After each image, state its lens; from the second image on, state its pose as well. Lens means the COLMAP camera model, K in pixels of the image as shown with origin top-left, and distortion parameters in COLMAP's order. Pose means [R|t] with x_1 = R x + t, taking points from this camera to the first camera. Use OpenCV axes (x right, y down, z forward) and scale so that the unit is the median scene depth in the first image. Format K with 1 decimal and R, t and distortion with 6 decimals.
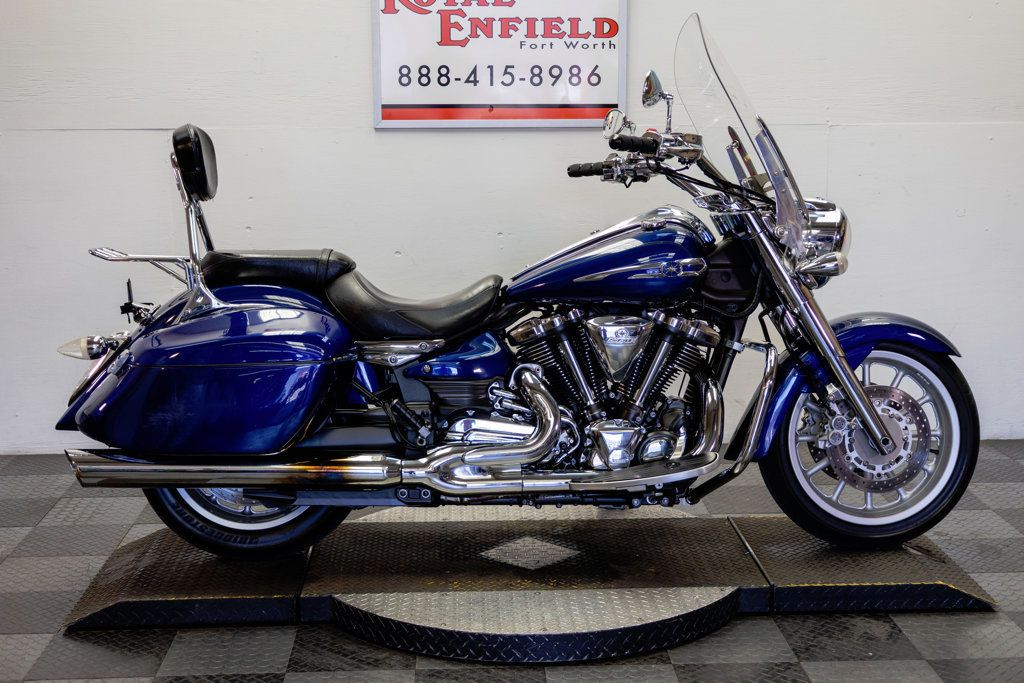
lens RADIAL K [[1425.4, 0, 512.0], [0, 1425.4, 341.5], [0, 0, 1]] dist [0.008186, 0.039361]
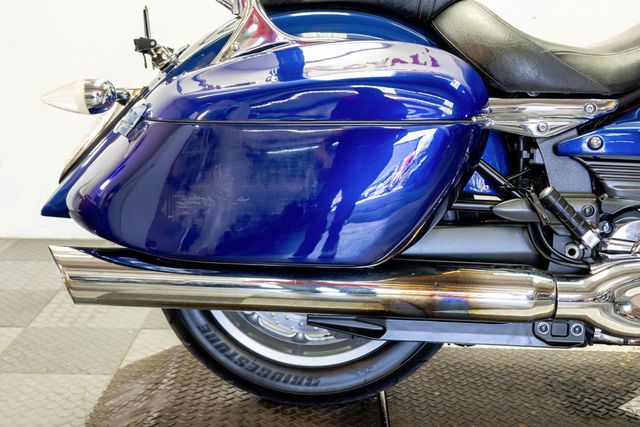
lens RADIAL K [[921.5, 0, 322.2], [0, 921.5, 211.2], [0, 0, 1]] dist [0.018062, 0.076764]
pose [[0.998084, 0.033537, -0.051997, -0.157488], [-0.030728, 0.998073, 0.053902, 0.030746], [0.053704, -0.052201, 0.997192, 0.555263]]
